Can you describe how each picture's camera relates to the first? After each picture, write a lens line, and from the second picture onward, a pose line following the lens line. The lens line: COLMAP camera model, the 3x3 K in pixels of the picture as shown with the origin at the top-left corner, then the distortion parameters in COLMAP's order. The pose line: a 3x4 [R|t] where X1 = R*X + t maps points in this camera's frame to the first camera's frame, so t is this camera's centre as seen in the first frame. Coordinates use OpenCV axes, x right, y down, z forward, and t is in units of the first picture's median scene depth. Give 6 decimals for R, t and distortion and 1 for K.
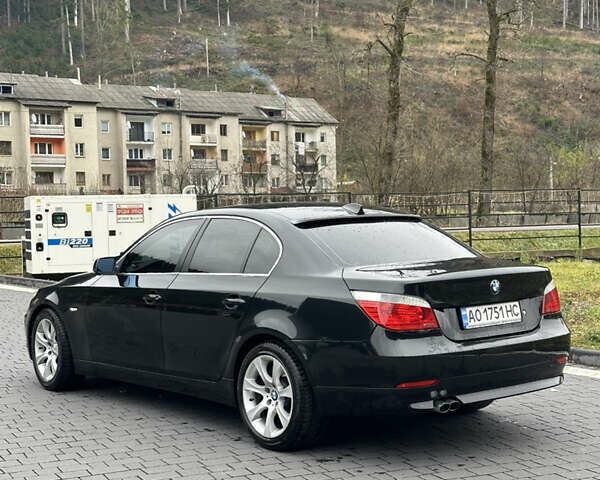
lens RADIAL K [[1174.7, 0, 303.8], [0, 1174.7, 241.7], [0, 0, 1]] dist [-0.036864, 0.000000]
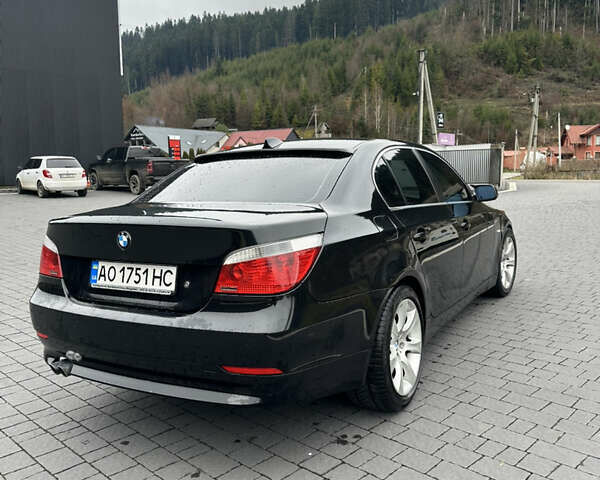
lens RADIAL K [[582.4, 0, 317.9], [0, 582.4, 240.2], [0, 0, 1]] dist [-0.010444, 0.000000]
pose [[0.368199, 0.119264, -0.922066, 0.187000], [-0.023137, 0.992607, 0.119150, -0.002992], [0.929459, -0.022537, 0.368237, 0.332735]]
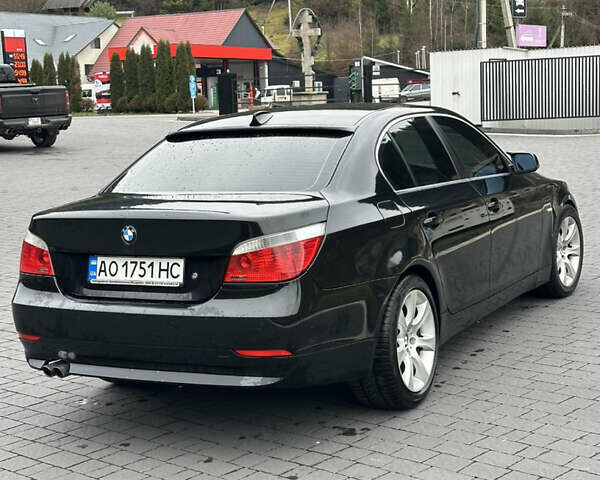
lens RADIAL K [[1174.7, 0, 300.9], [0, 1174.7, 239.9], [0, 0, 1]] dist [-0.036864, 0.000000]
pose [[0.374200, 0.120662, -0.919464, 0.305882], [0.002980, 0.991337, 0.131307, -0.019473], [0.927343, -0.051876, 0.370599, 0.279759]]
